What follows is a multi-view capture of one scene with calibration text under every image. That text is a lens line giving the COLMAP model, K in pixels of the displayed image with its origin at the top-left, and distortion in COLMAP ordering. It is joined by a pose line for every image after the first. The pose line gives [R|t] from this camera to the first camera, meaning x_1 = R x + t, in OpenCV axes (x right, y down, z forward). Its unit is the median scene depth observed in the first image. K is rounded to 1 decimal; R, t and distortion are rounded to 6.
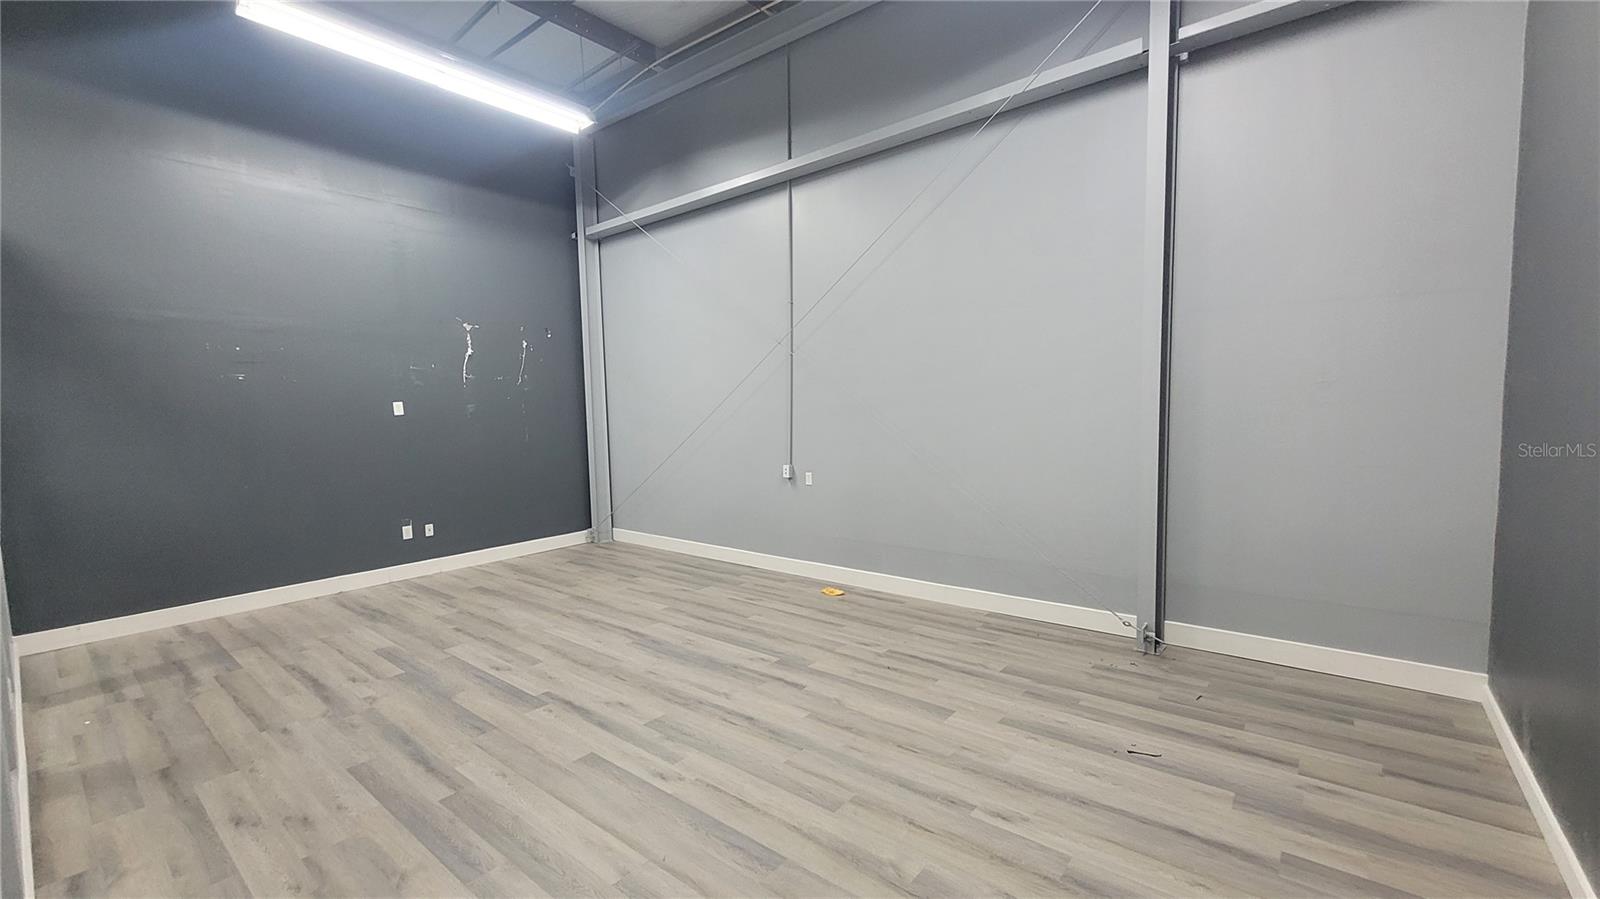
lens RADIAL K [[651.4, 0, 811.6], [0, 651.4, 459.0], [0, 0, 1]] dist [0.000224, -0.000207]
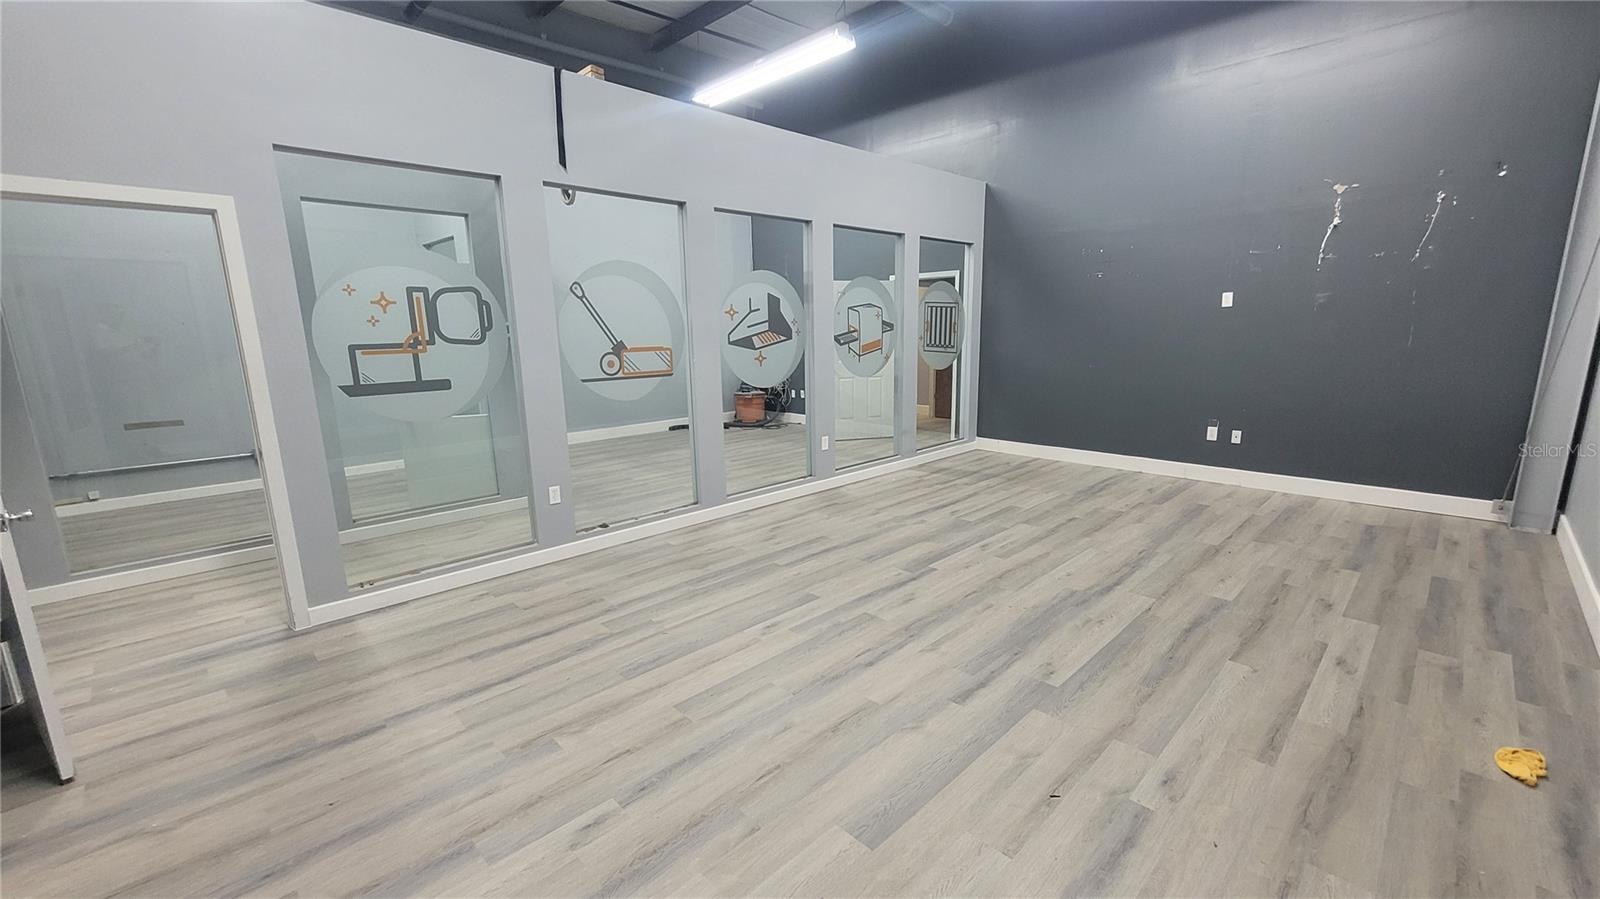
lens RADIAL K [[651.4, 0, 811.6], [0, 651.4, 459.0], [0, 0, 1]] dist [0.000224, -0.000207]
pose [[-0.107952, 0.230122, -0.967156, 0.546393], [-0.062746, 0.969324, 0.237641, -0.059201], [0.992174, 0.086339, -0.090201, 0.756896]]
